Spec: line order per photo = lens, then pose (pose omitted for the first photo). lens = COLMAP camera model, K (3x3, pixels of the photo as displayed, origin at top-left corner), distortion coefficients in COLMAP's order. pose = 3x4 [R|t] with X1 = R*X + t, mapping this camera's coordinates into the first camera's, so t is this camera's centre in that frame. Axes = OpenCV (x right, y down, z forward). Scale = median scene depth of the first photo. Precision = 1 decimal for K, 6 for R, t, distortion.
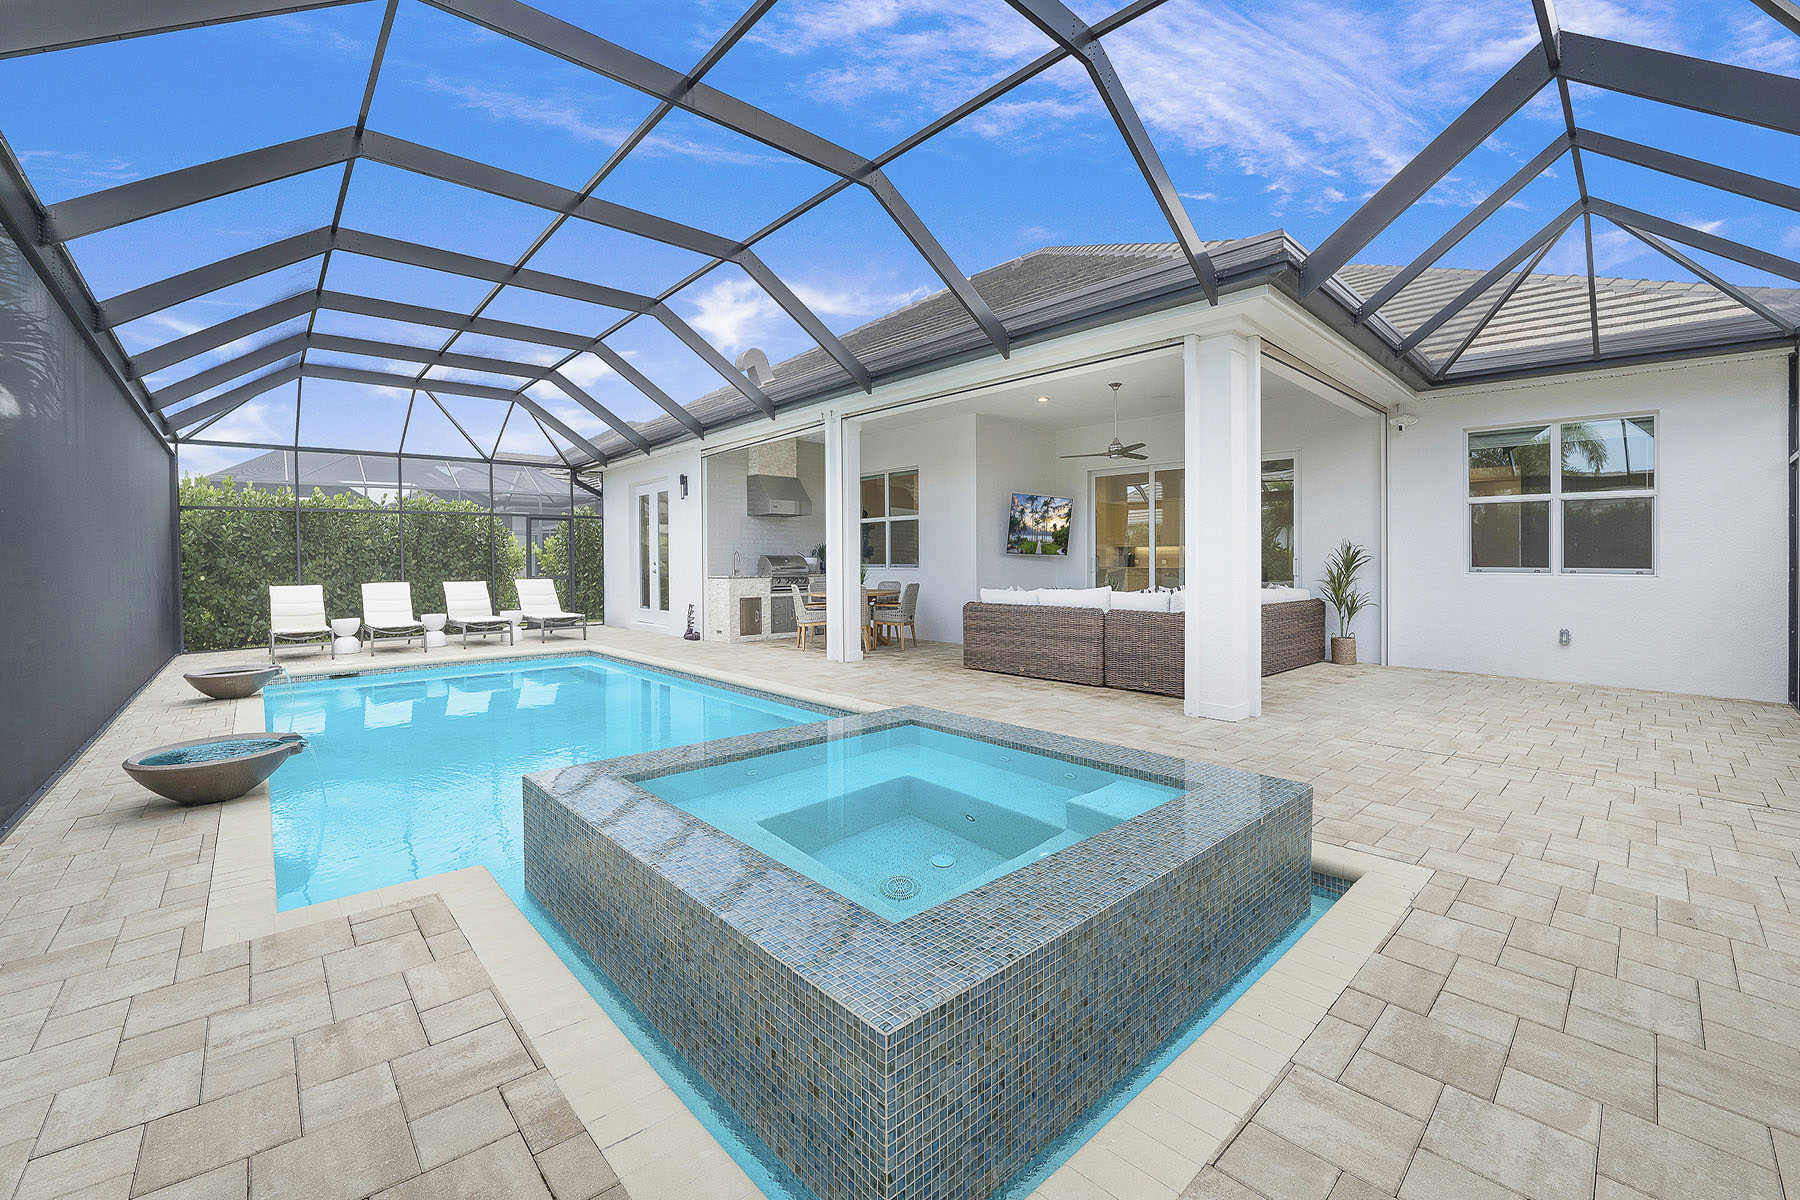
lens RADIAL K [[734.7, 0, 901.9], [0, 734.7, 570.2], [0, 0, 1]] dist [-0.019593, 0.001410]
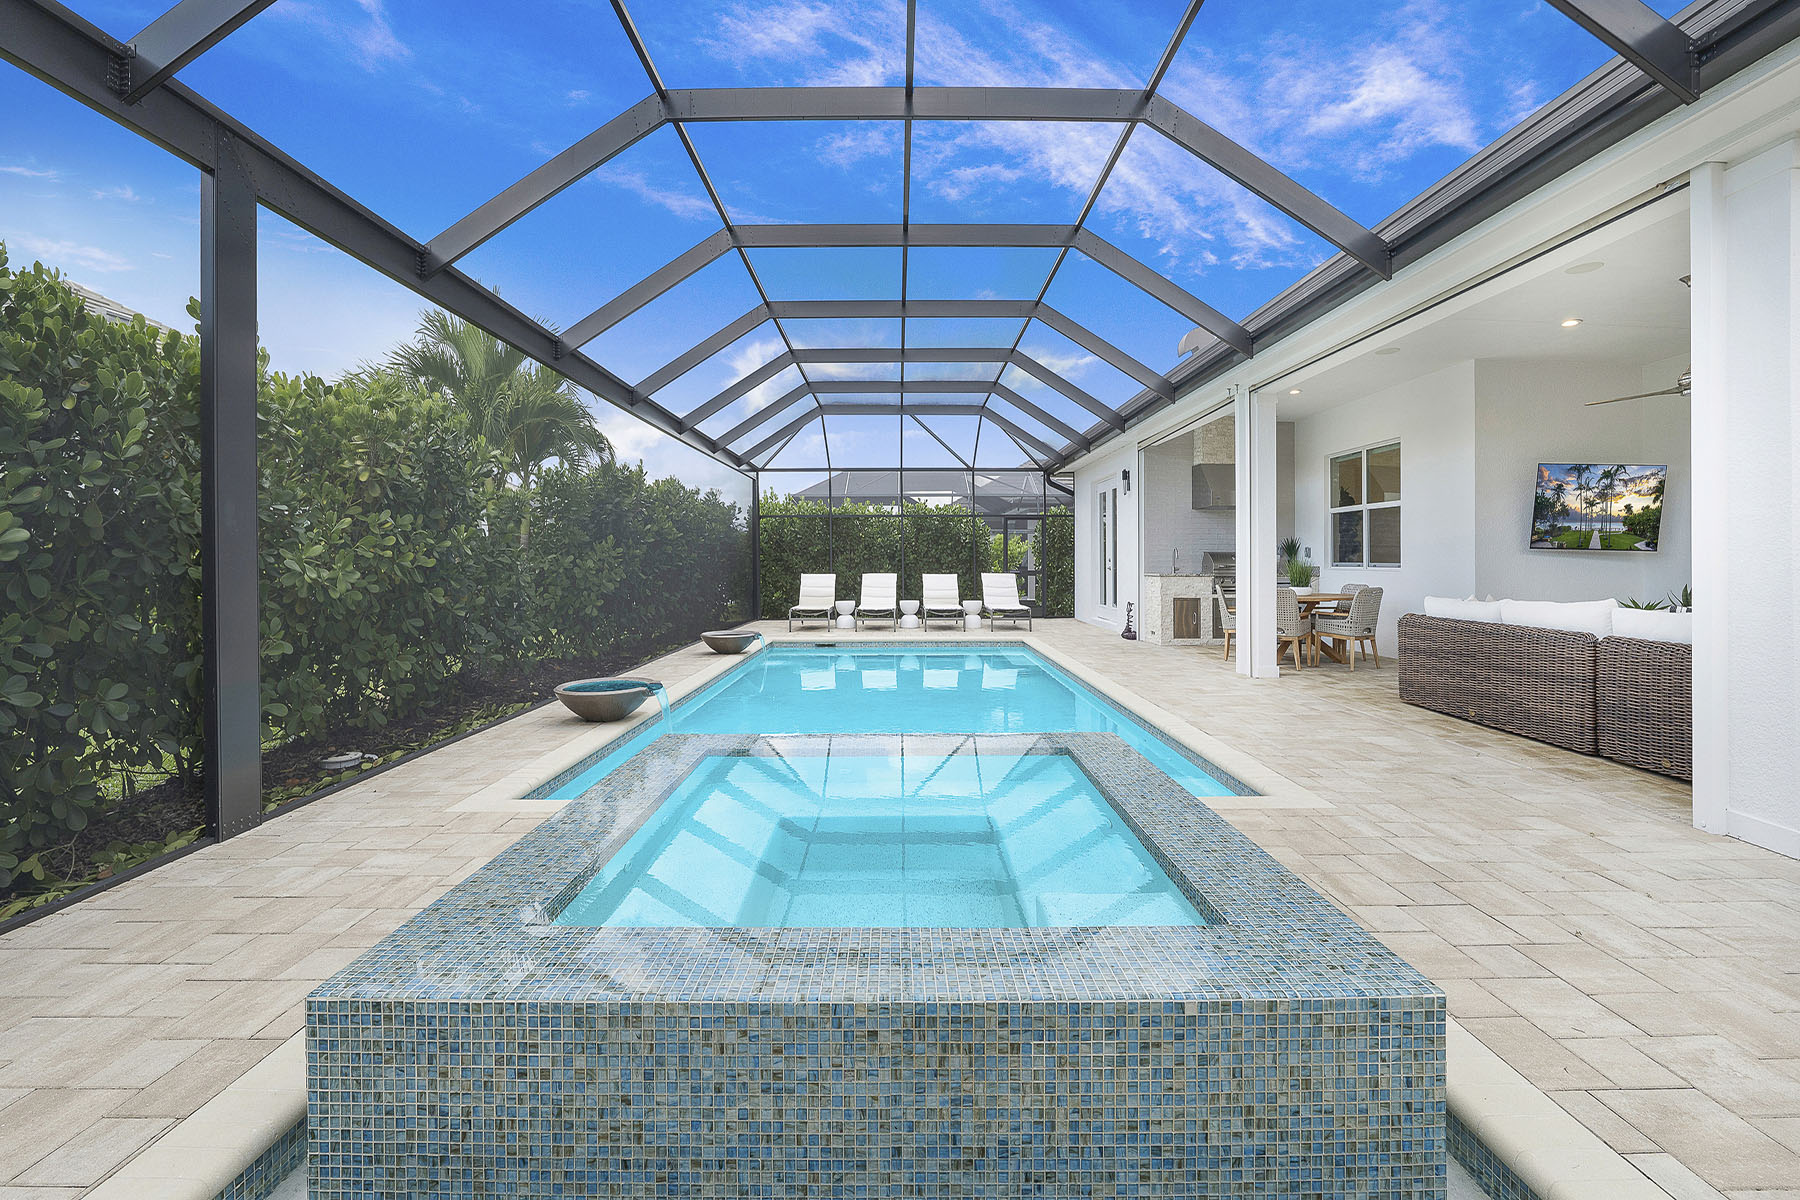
lens RADIAL K [[734.7, 0, 916.0], [0, 734.7, 567.7], [0, 0, 1]] dist [-0.019593, 0.001410]
pose [[0.765919, 0.013561, -0.642794, 0.135539], [-0.011639, 0.999906, 0.007227, -0.002541], [0.642832, 0.001946, 0.766005, 0.077067]]
